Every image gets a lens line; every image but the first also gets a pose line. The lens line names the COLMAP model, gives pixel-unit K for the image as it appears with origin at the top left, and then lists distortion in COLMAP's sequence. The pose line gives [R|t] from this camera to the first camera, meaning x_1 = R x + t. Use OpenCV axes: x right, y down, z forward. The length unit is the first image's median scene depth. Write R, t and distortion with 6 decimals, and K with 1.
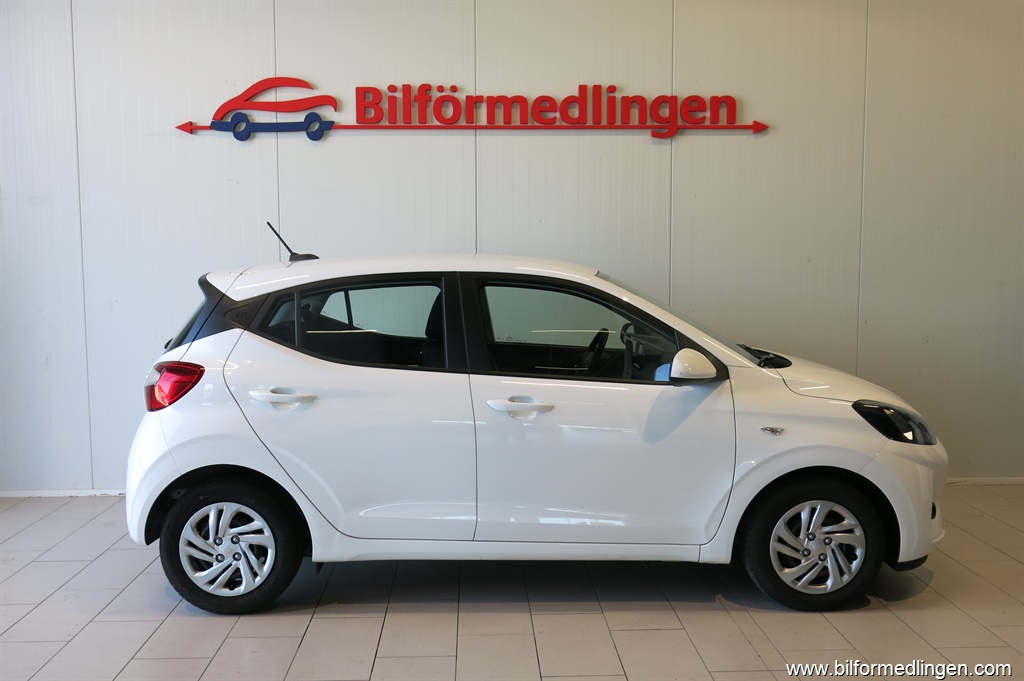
lens RADIAL K [[960.2, 0, 512.0], [0, 960.2, 340.5], [0, 0, 1]] dist [0.031279, 0.003918]
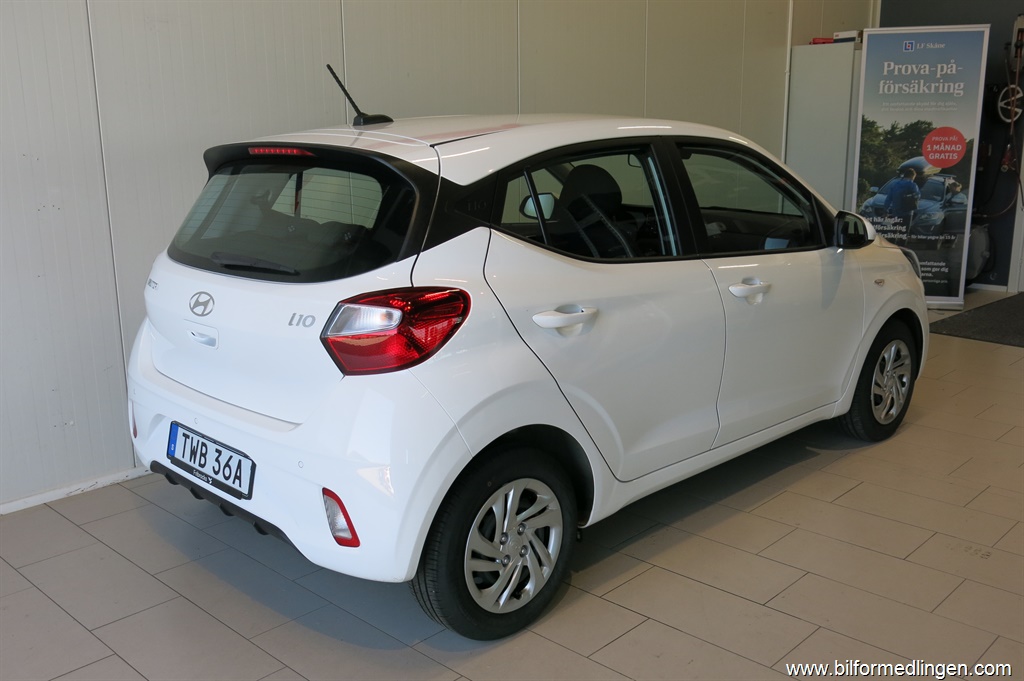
lens RADIAL K [[960.2, 0, 512.0], [0, 960.2, 340.5], [0, 0, 1]] dist [0.031279, 0.003918]
pose [[0.709436, -0.160201, 0.686320, -0.749723], [0.069545, 0.984983, 0.158027, -0.039580], [-0.701330, -0.064380, 0.709924, 0.516625]]
